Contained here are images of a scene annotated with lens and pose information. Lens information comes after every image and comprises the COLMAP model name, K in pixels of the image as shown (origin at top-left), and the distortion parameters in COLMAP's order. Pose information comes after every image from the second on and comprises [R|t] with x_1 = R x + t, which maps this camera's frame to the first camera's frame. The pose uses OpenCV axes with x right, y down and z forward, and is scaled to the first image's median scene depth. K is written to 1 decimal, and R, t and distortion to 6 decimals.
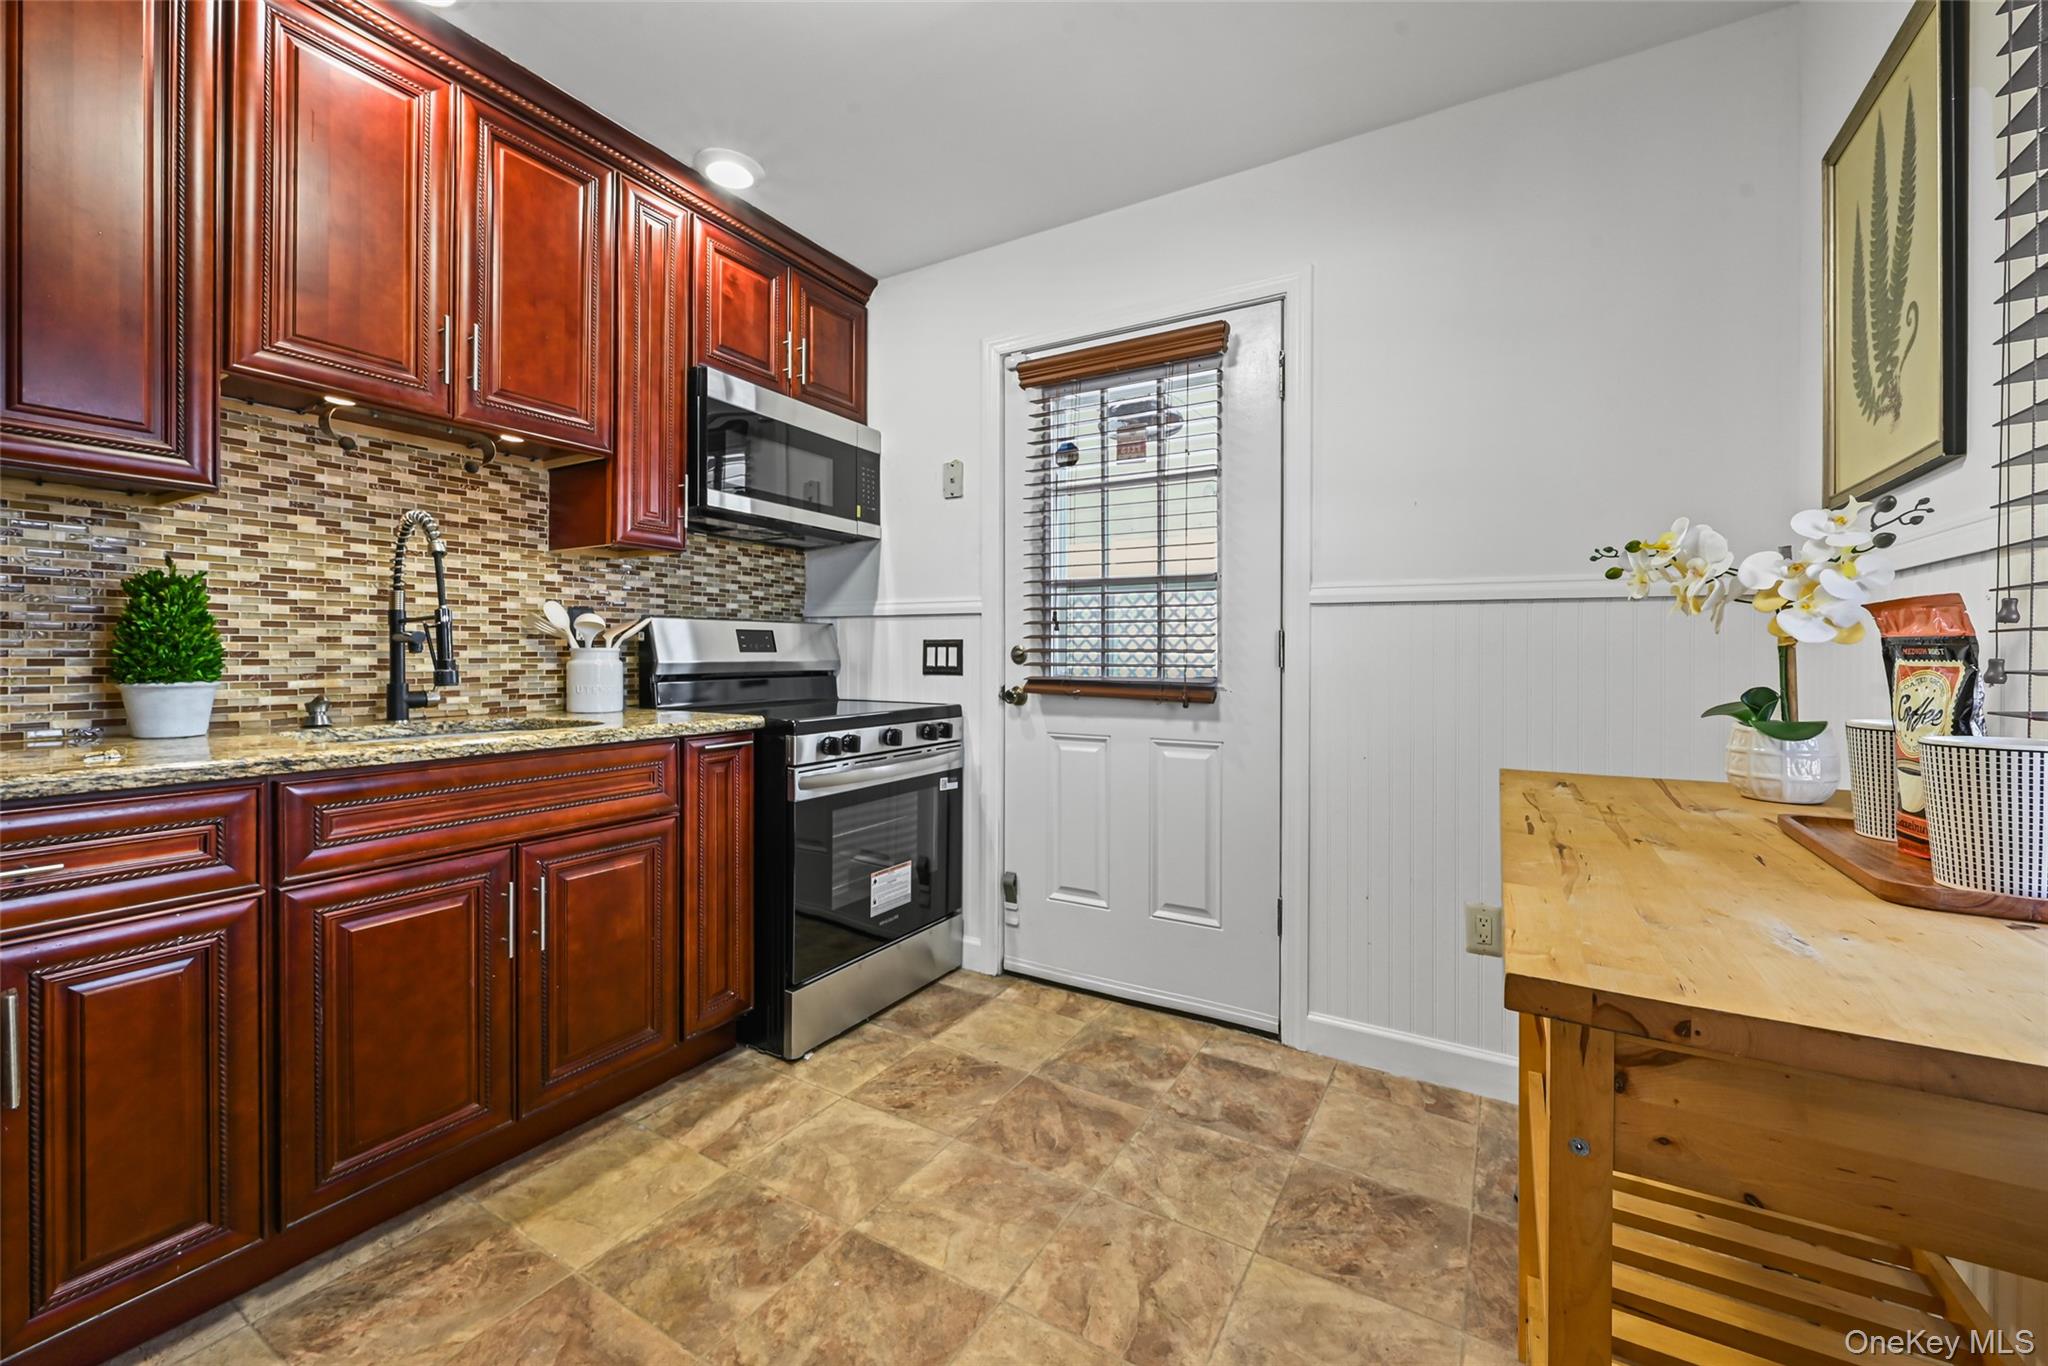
lens RADIAL K [[818.1, 0, 1032.1], [0, 818.1, 670.8], [0, 0, 1]] dist [-0.000422, 0.000087]
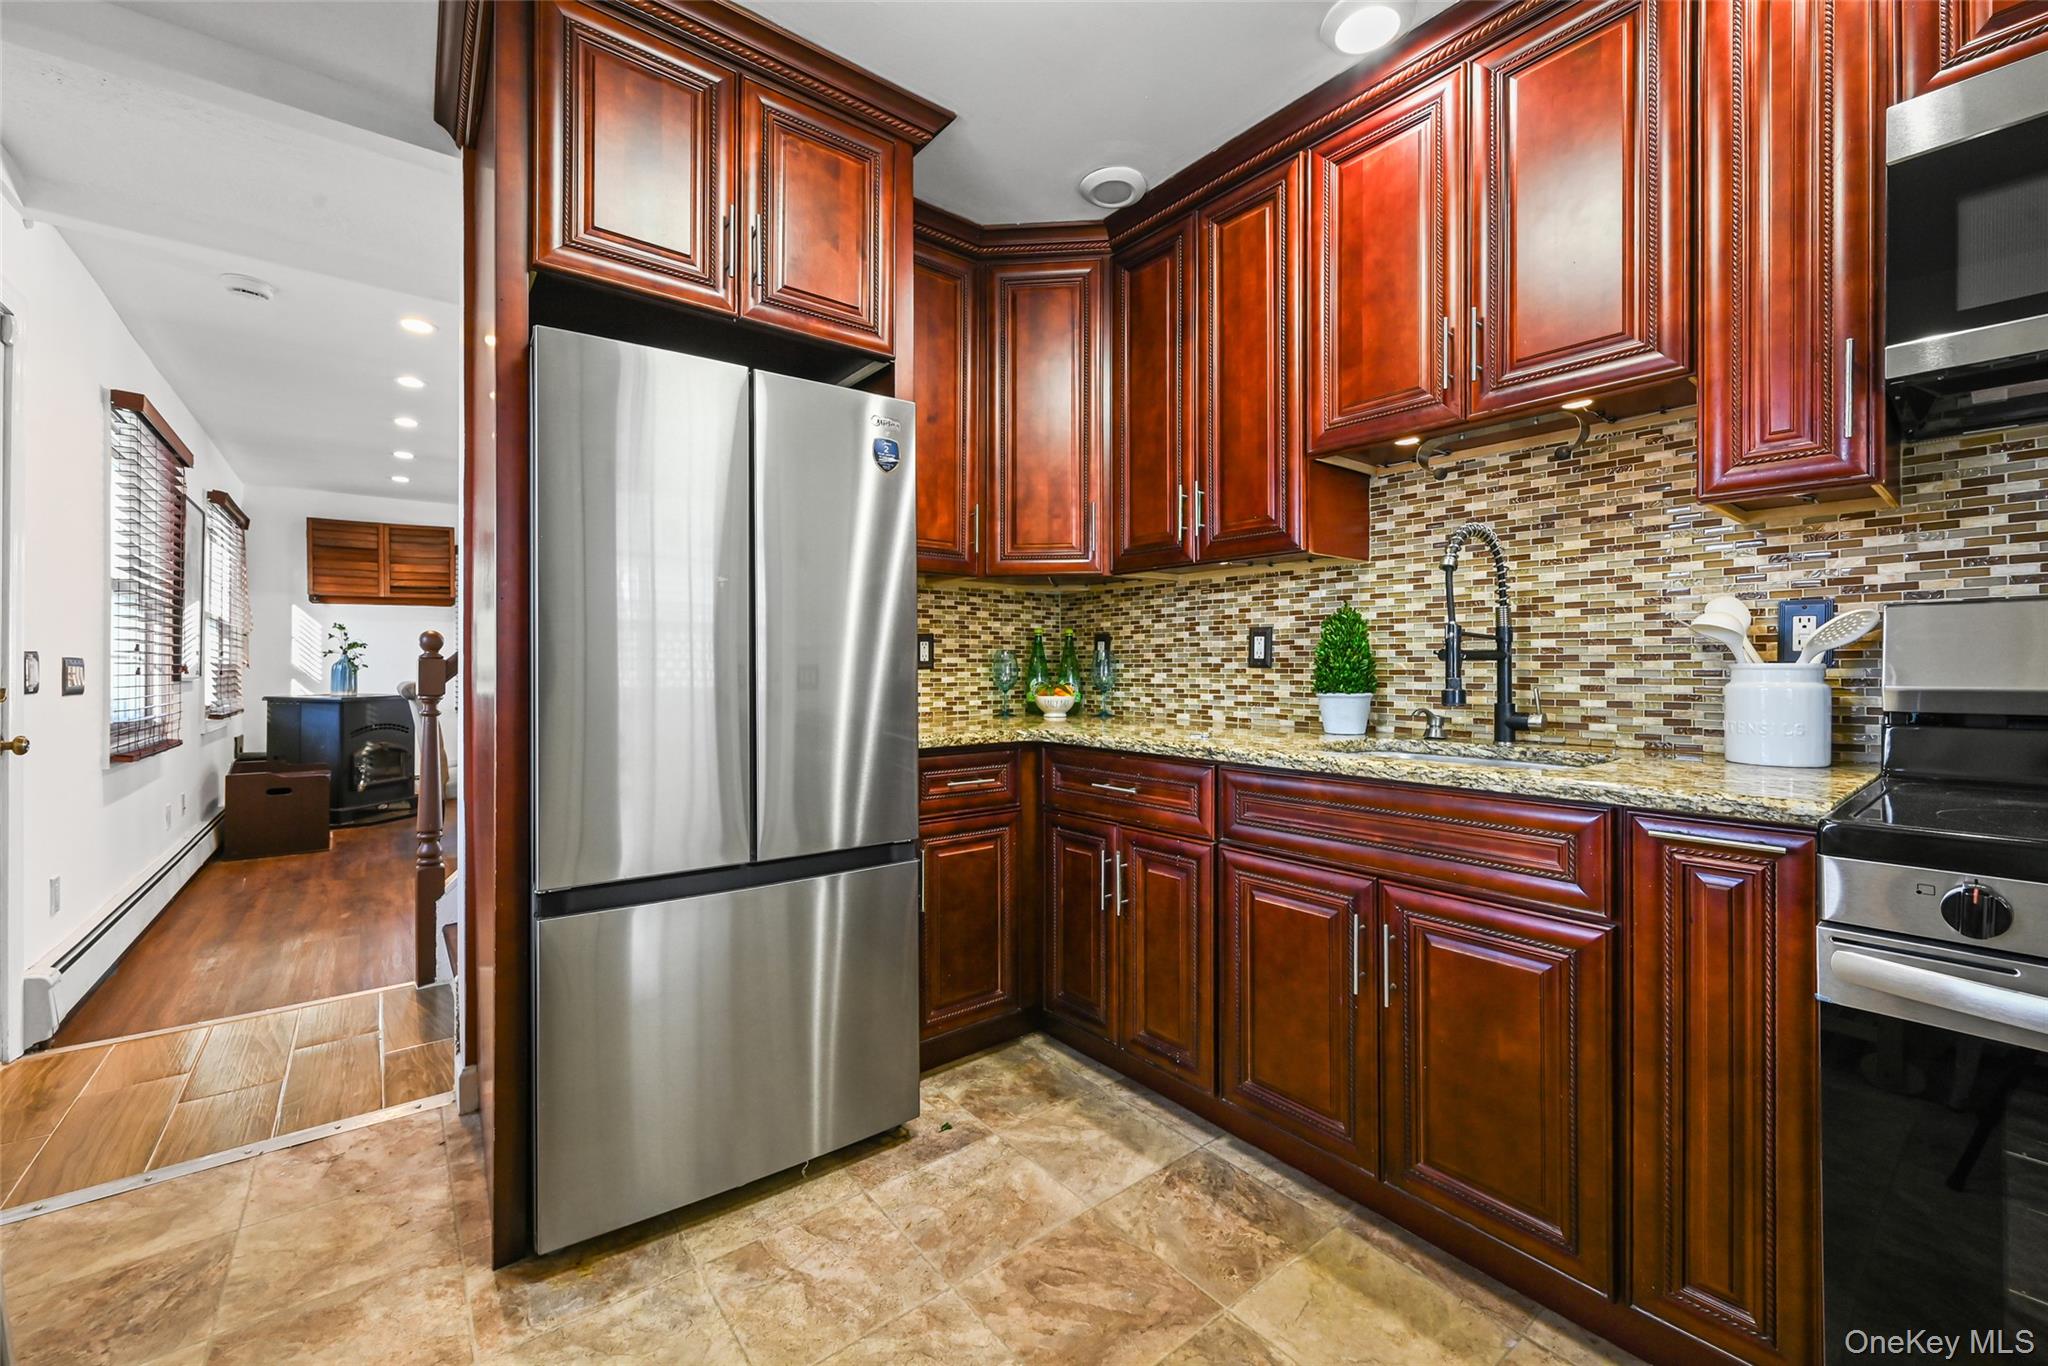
lens RADIAL K [[818.1, 0, 1032.1], [0, 818.1, 670.8], [0, 0, 1]] dist [-0.000422, 0.000087]
pose [[-0.357760, -0.000040, -0.933814, 0.313786], [-0.020892, 0.999750, 0.007961, -0.018184], [0.933580, 0.022358, -0.357671, 0.814719]]
